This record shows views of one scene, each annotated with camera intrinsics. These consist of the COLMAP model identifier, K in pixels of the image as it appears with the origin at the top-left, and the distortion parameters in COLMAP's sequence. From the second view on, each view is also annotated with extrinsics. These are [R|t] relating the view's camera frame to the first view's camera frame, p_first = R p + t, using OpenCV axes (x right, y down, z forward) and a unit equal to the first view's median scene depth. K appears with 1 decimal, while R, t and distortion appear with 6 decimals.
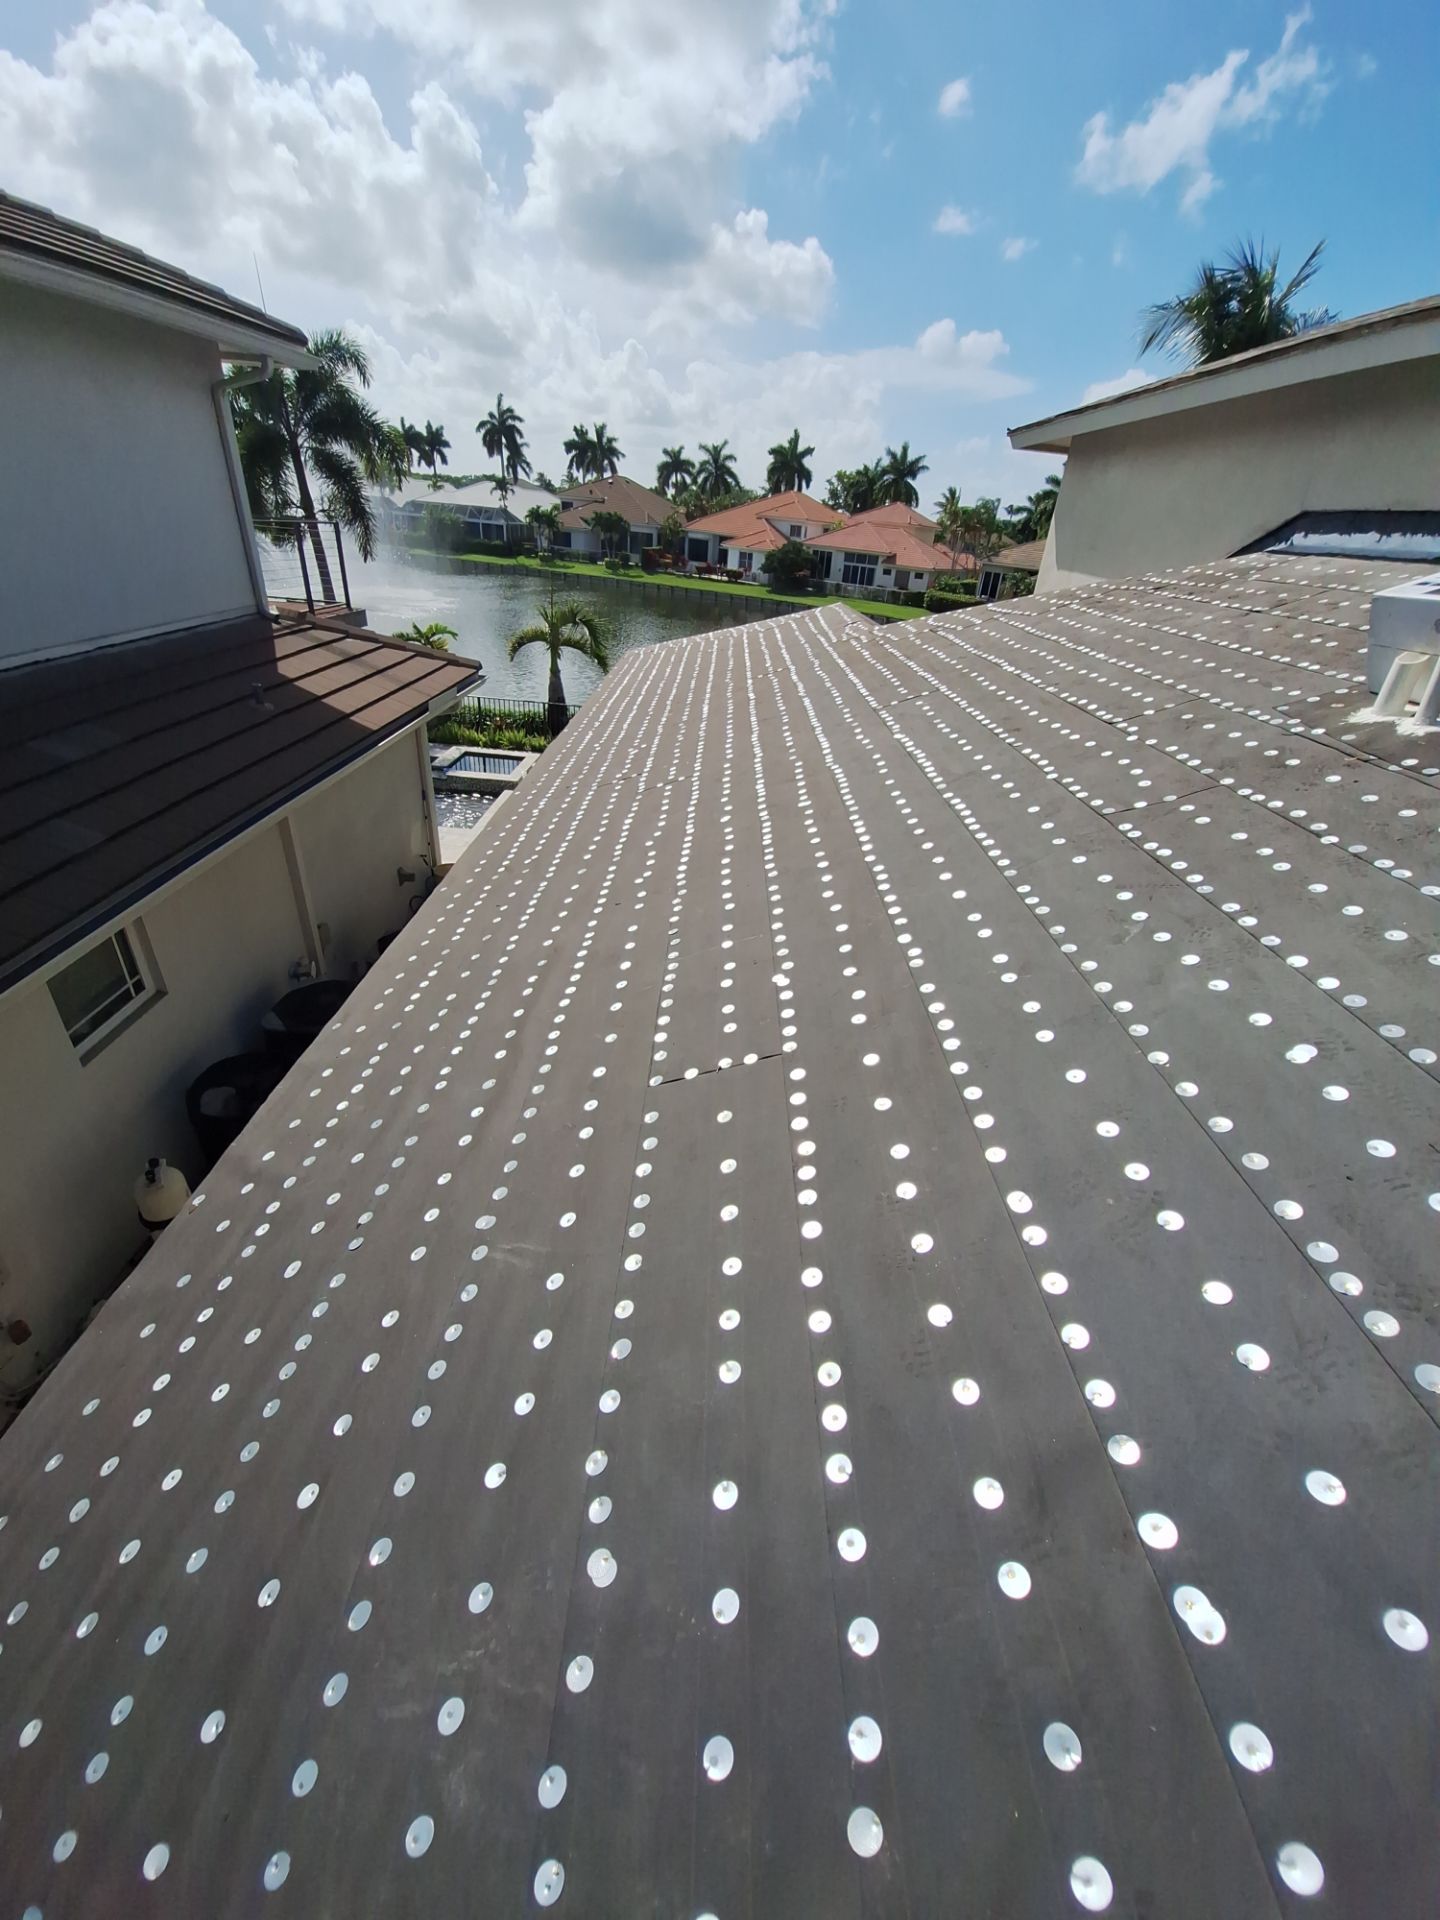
lens RADIAL K [[733.8, 0, 707.3], [0, 733.8, 987.8], [0, 0, 1]] dist [0.000195, -0.004088]
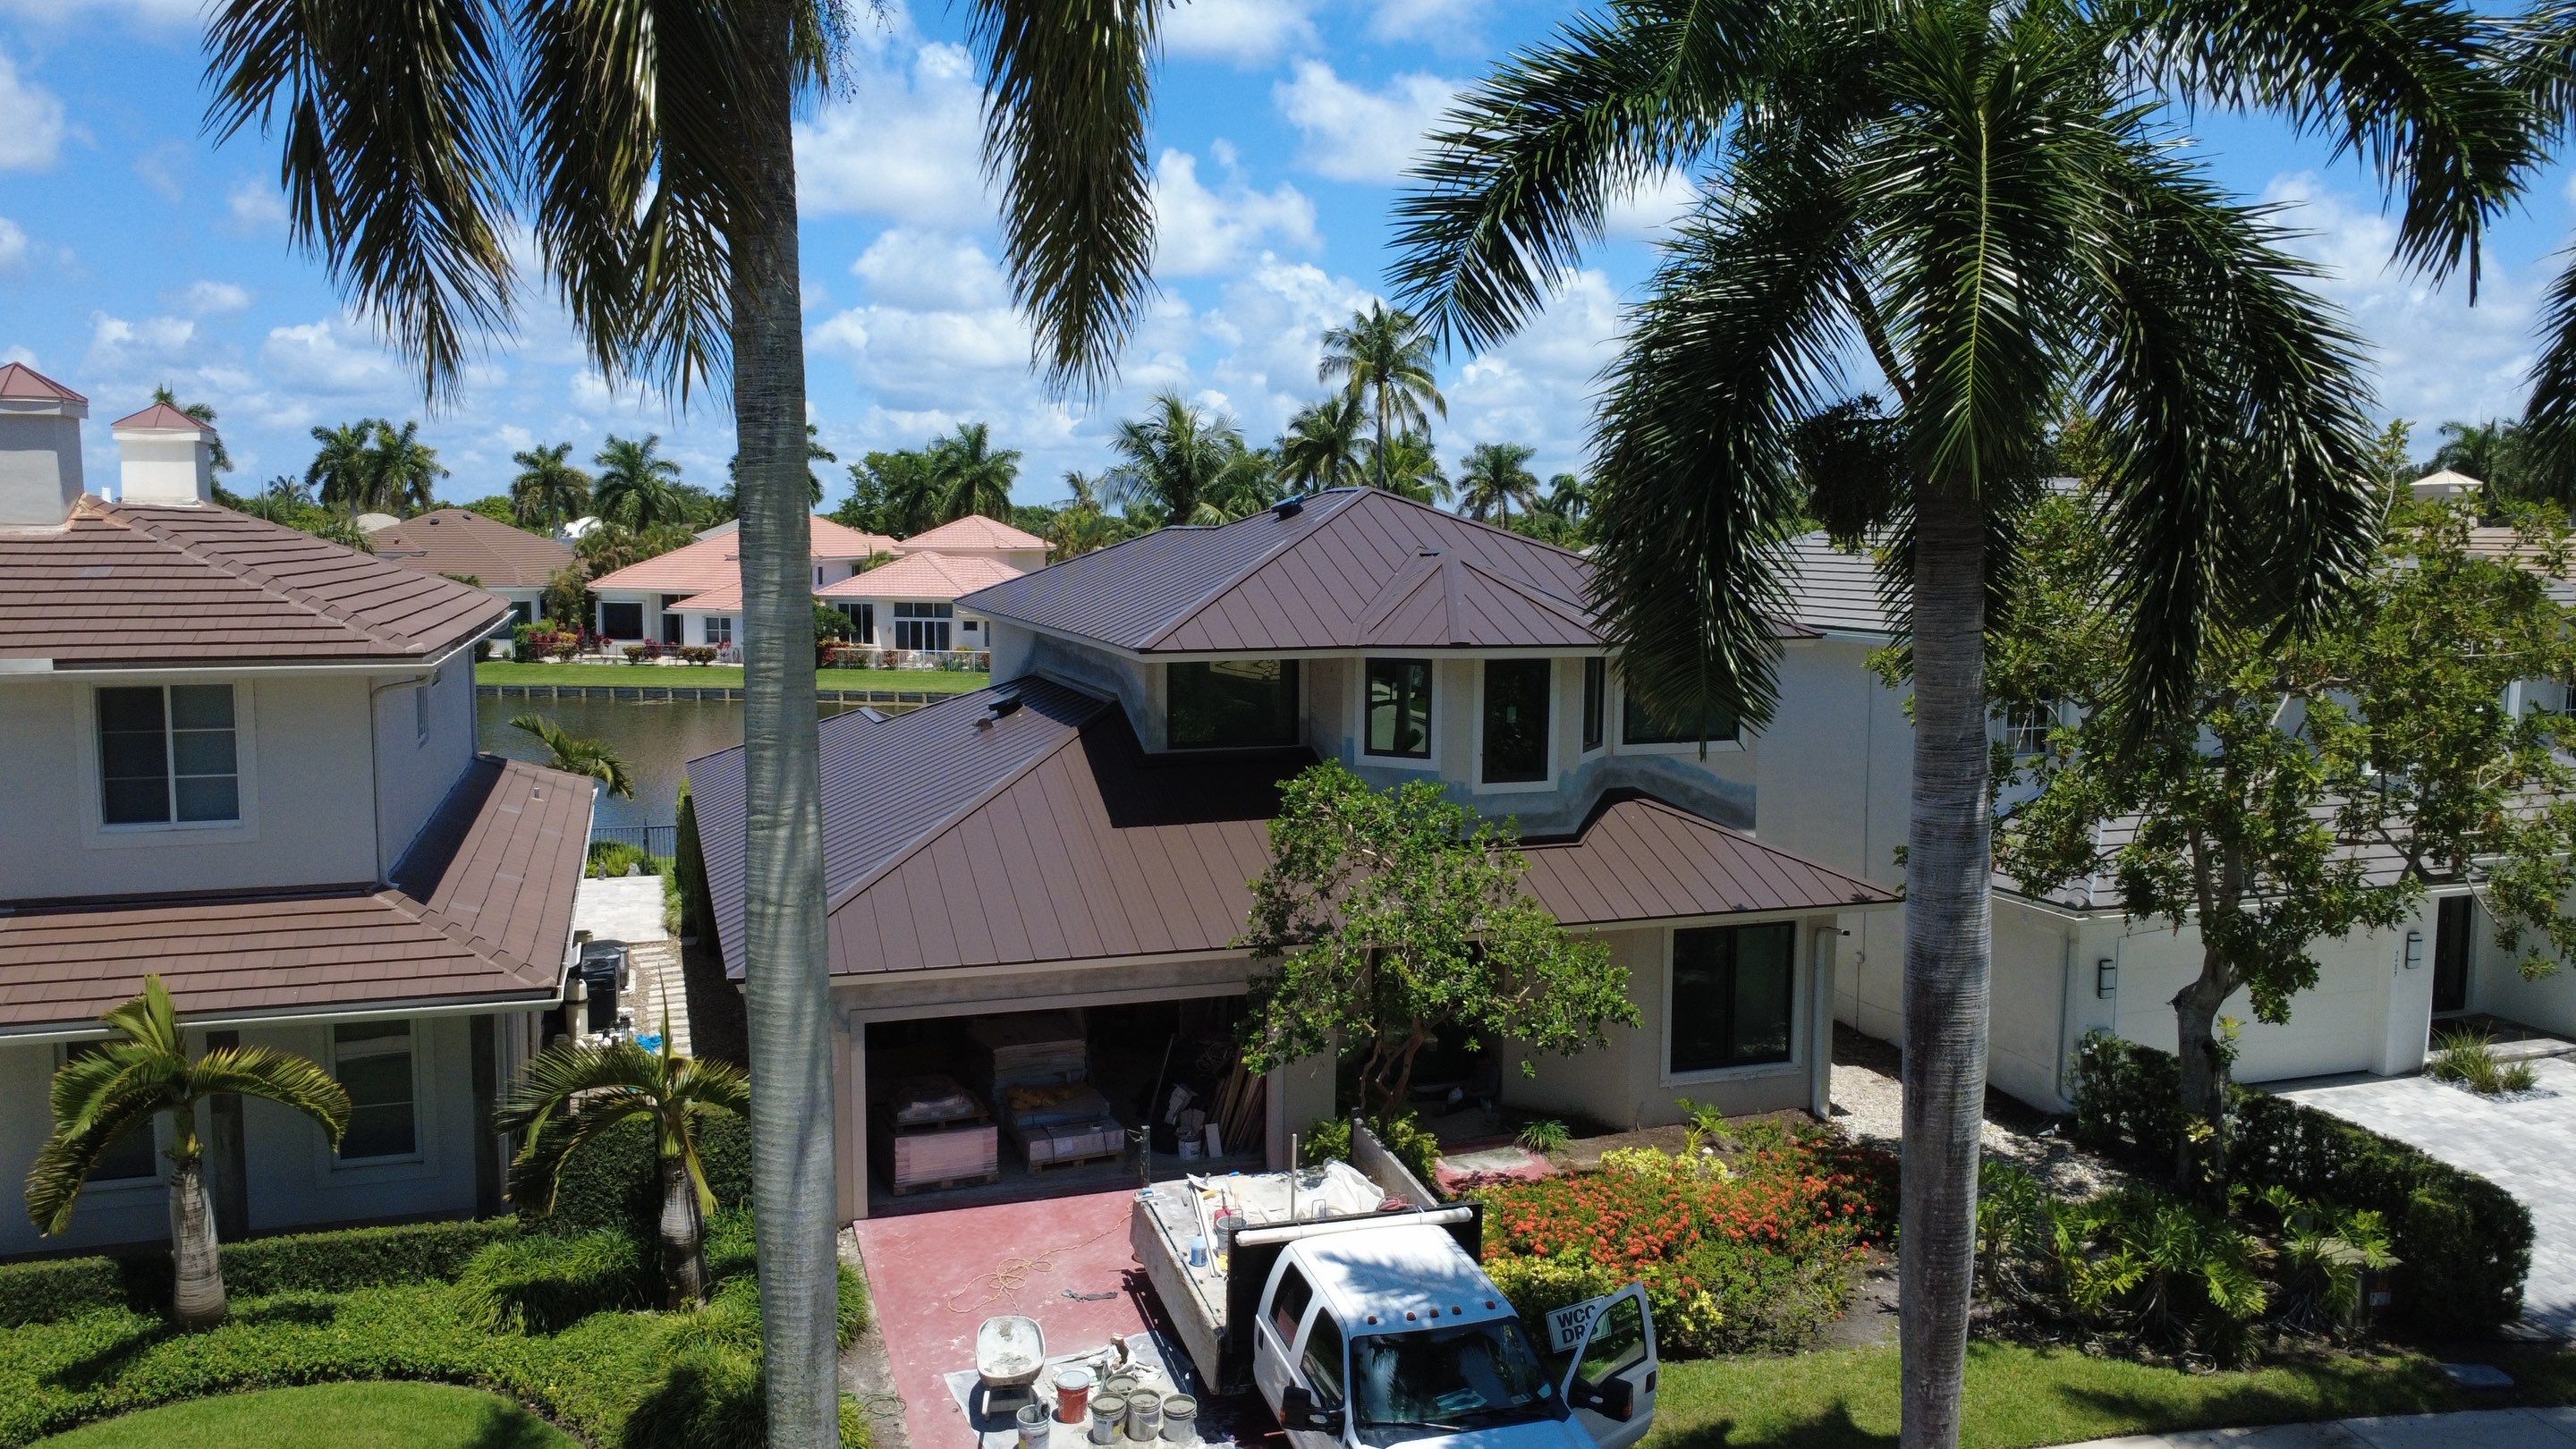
lens RADIAL K [[1863.6, 0, 1282.4], [0, 1863.6, 713.5], [0, 0, 1]] dist [0.001384, 0.004170]
pose [[0.934090, -0.111452, 0.339197, -0.034443], [0.249200, 0.883862, -0.395838, 0.140754], [-0.255686, 0.454276, 0.853380, -0.289691]]
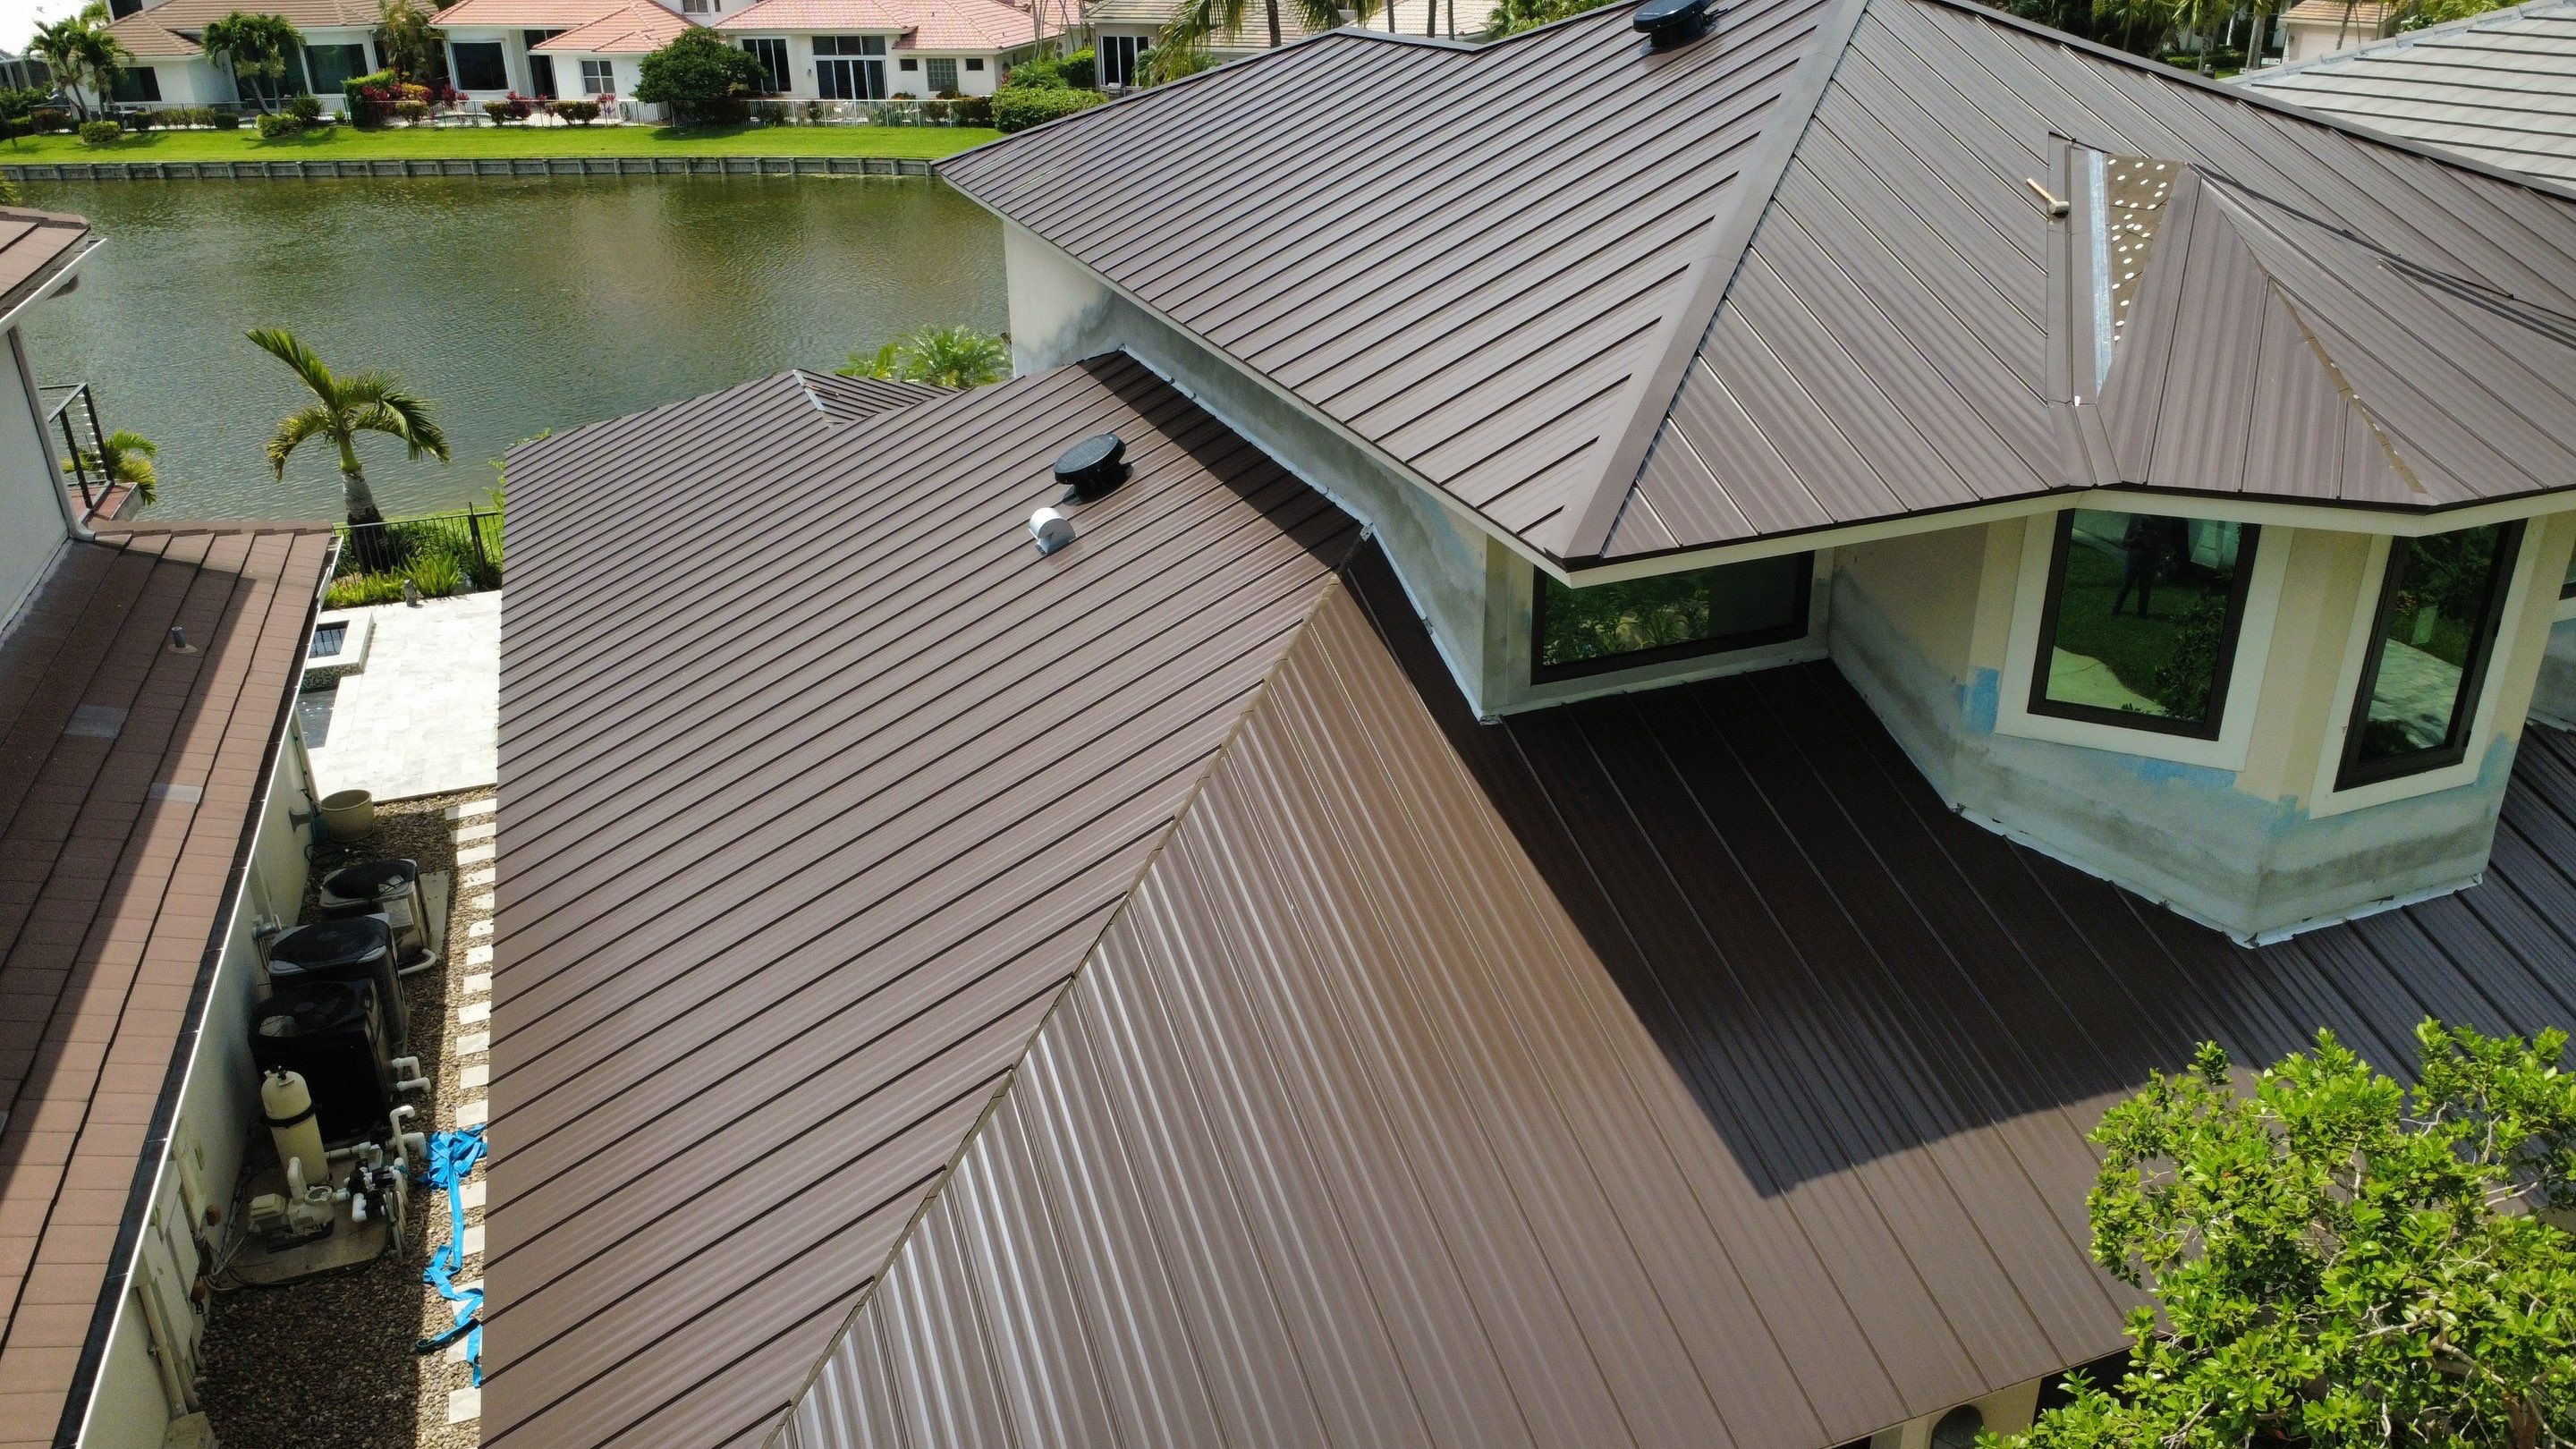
lens RADIAL K [[1863.6, 0, 1282.4], [0, 1863.6, 713.5], [0, 0, 1]] dist [0.001384, 0.004170]
pose [[0.921334, -0.240732, 0.305275, -0.004351], [0.282373, 0.954095, -0.099840, 0.027751], [-0.267227, 0.178187, 0.947016, -0.136019]]
